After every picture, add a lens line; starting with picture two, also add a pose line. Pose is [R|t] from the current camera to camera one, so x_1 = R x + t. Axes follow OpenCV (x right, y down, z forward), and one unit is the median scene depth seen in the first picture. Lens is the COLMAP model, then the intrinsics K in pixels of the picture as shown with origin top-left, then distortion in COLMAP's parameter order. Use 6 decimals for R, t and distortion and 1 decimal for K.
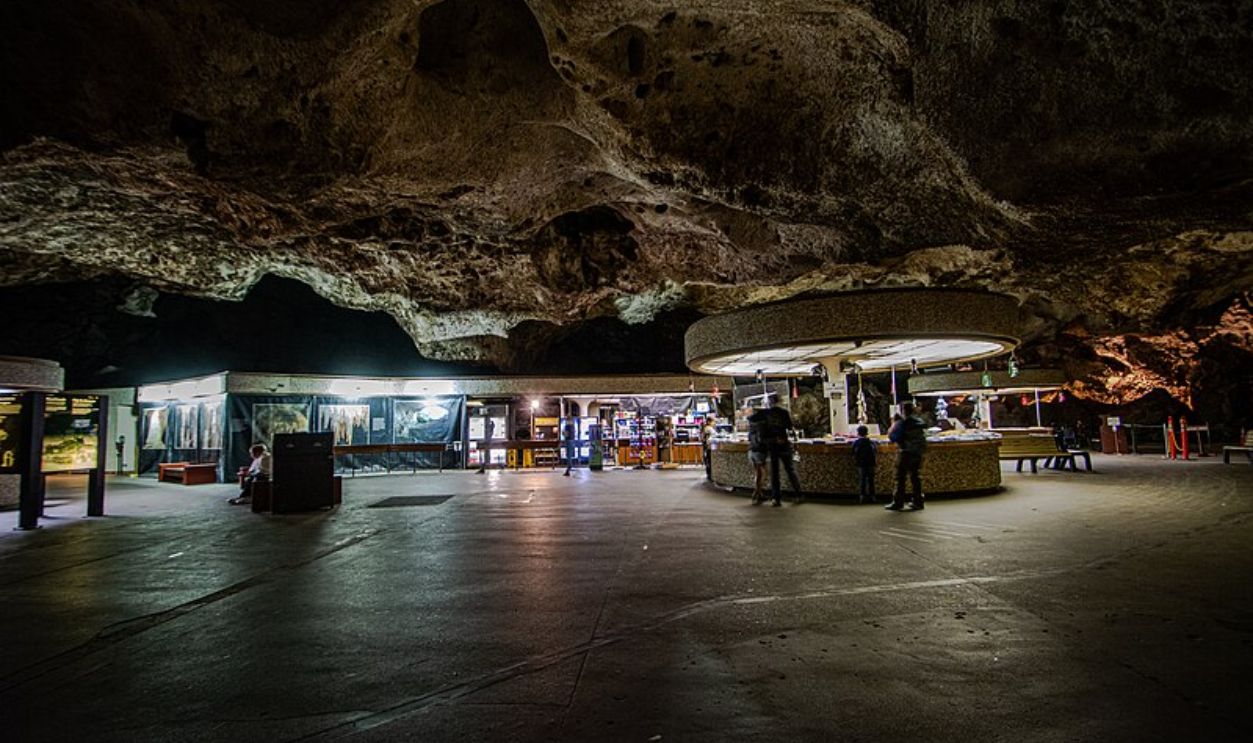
lens RADIAL K [[522.6, 0, 626.5], [0, 522.6, 371.5], [0, 0, 1]] dist [0.002041, -0.008458]
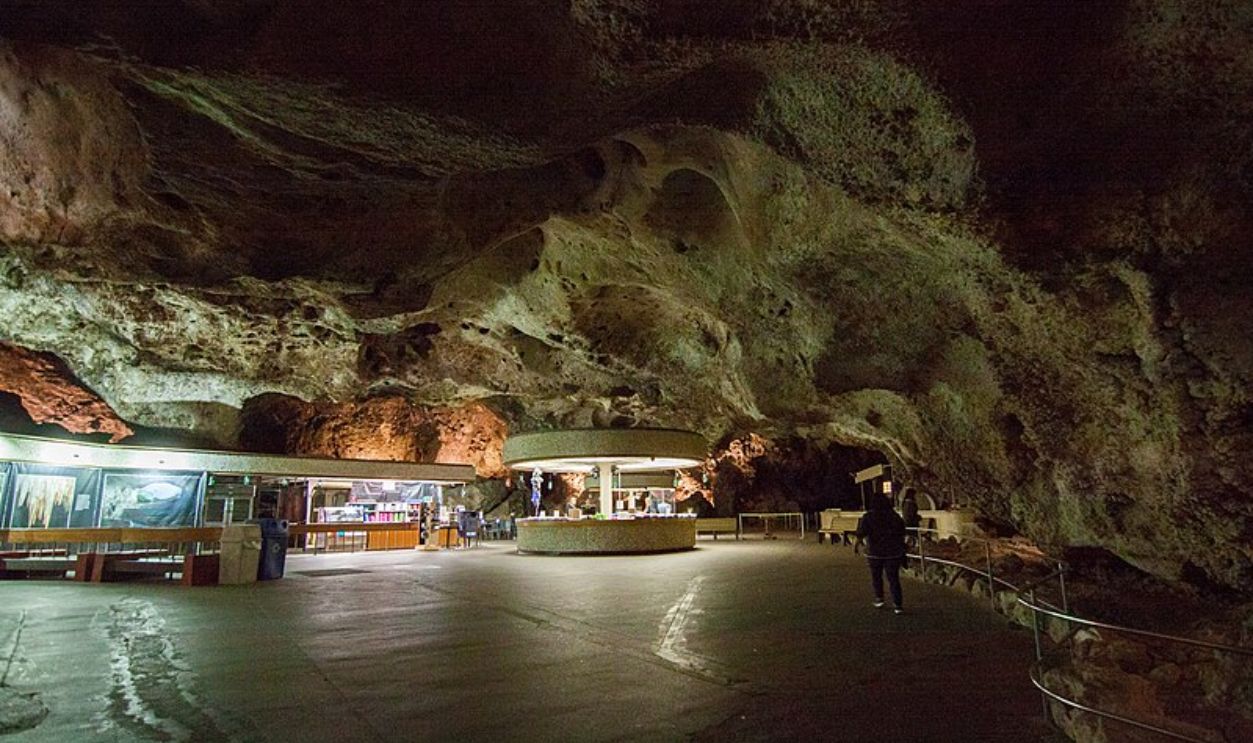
lens RADIAL K [[522.6, 0, 626.5], [0, 522.6, 371.5], [0, 0, 1]] dist [0.002041, -0.008458]
pose [[0.777573, 0.172224, 0.604747, -0.329183], [-0.066990, 0.978975, -0.192665, 0.002152], [-0.625214, 0.109299, 0.772762, -0.139154]]
